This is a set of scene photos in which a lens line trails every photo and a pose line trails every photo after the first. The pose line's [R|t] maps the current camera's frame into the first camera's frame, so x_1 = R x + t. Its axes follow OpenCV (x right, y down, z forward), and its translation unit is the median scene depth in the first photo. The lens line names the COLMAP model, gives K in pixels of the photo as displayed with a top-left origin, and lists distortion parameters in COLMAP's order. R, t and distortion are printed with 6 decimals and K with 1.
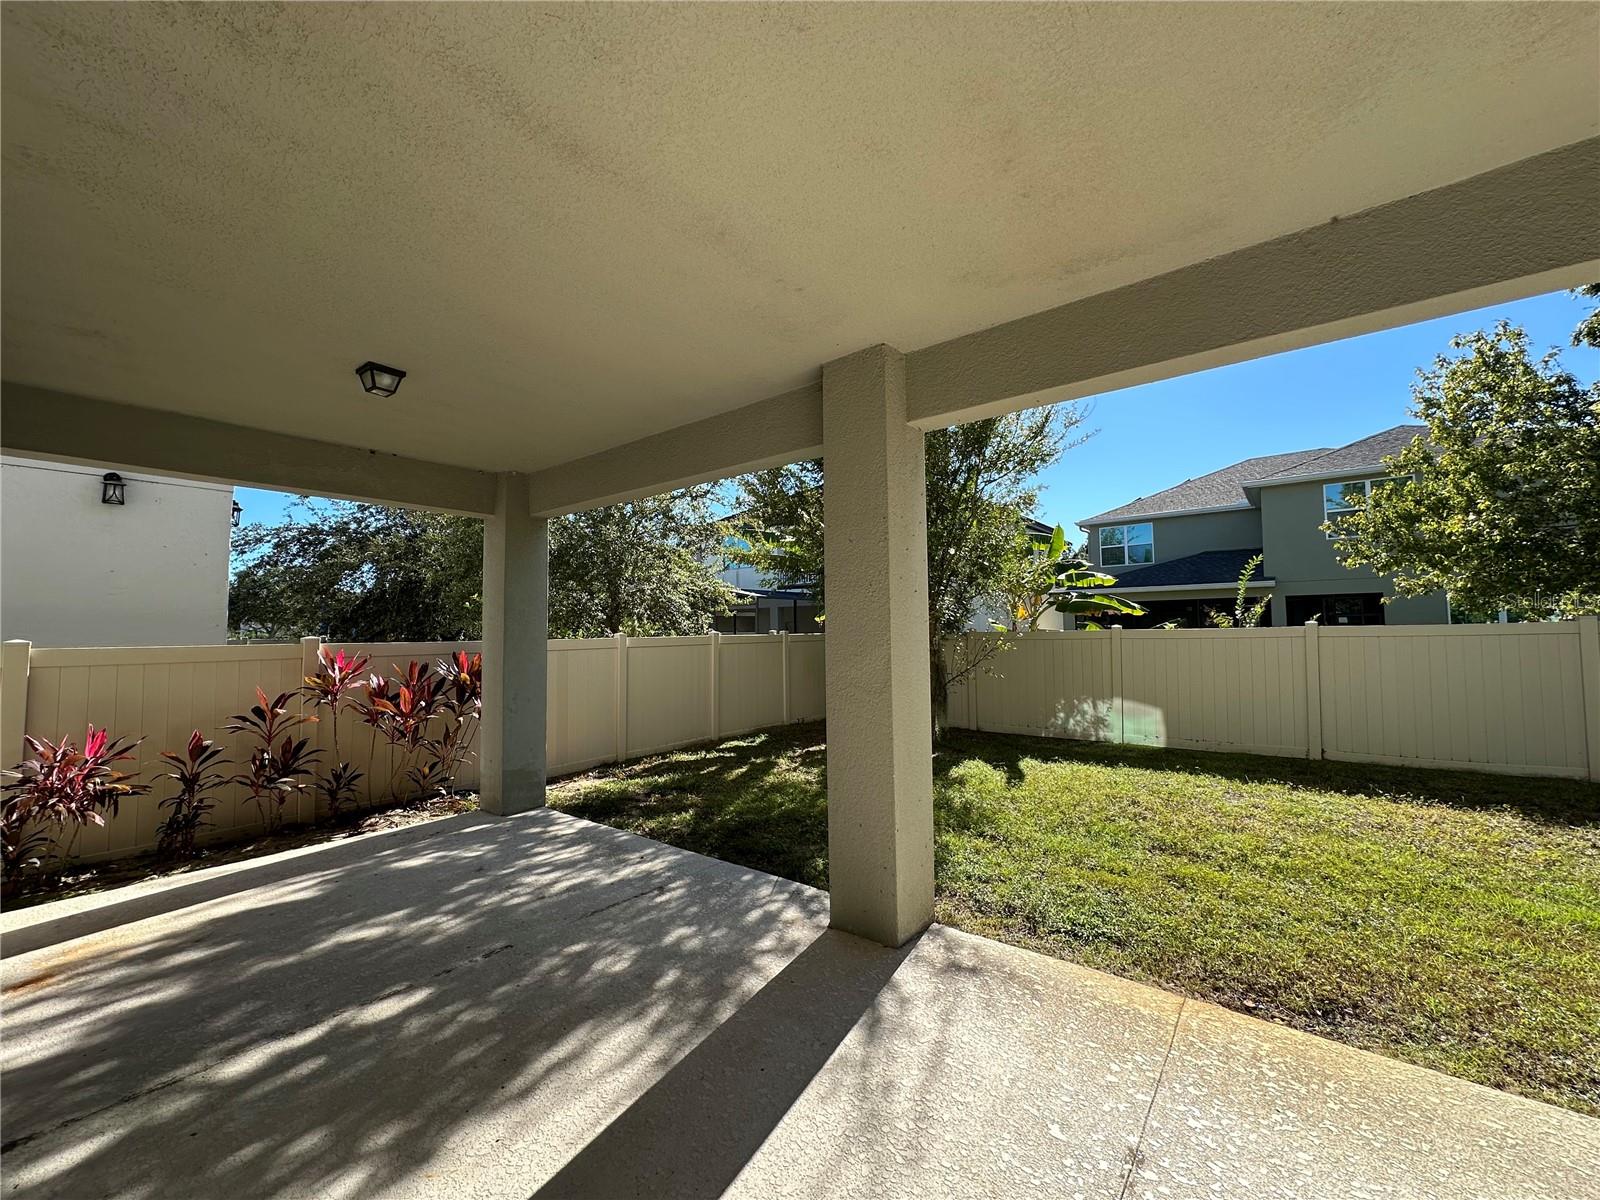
lens RADIAL K [[642.2, 0, 799.0], [0, 642.2, 597.5], [0, 0, 1]] dist [0.001565, 0.000180]
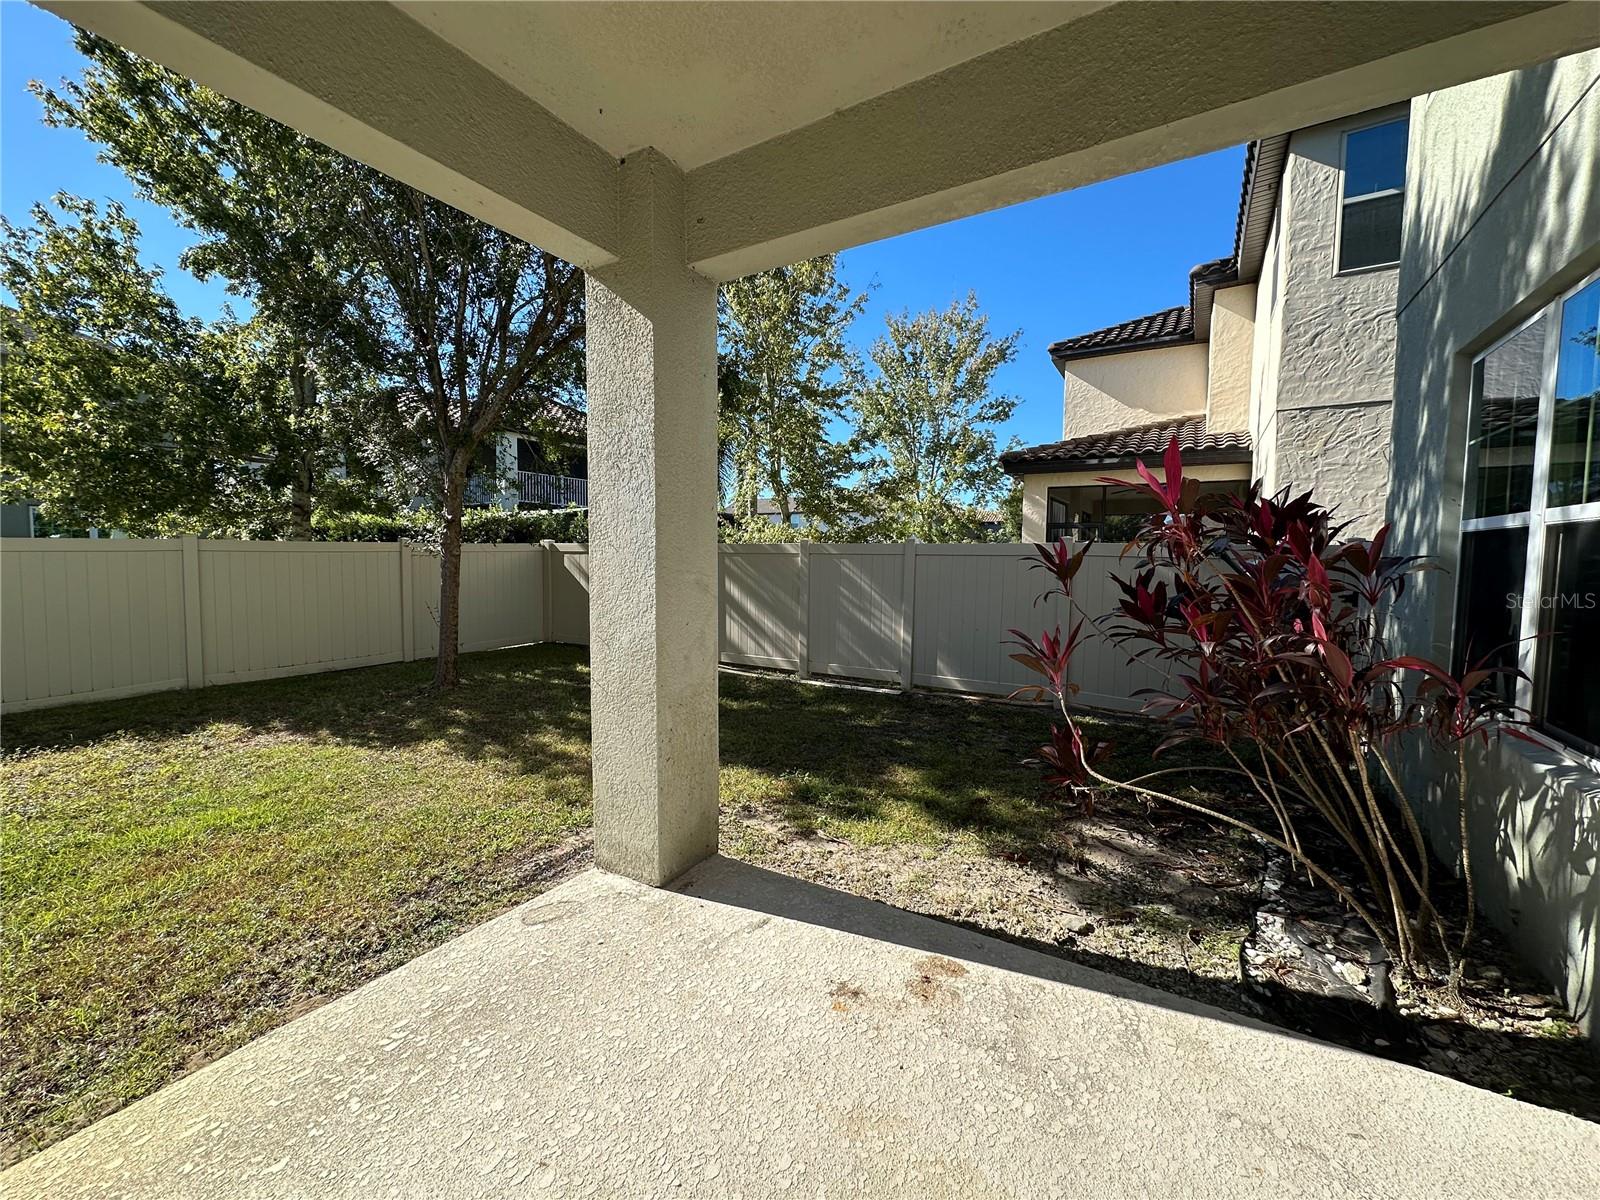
lens RADIAL K [[642.2, 0, 802.3], [0, 642.2, 593.1], [0, 0, 1]] dist [0.001565, 0.000180]
pose [[-0.101861, -0.046852, 0.993695, 0.065119], [-0.057612, 0.997492, 0.041126, 0.022309], [-0.993129, -0.053059, -0.104305, 0.099683]]
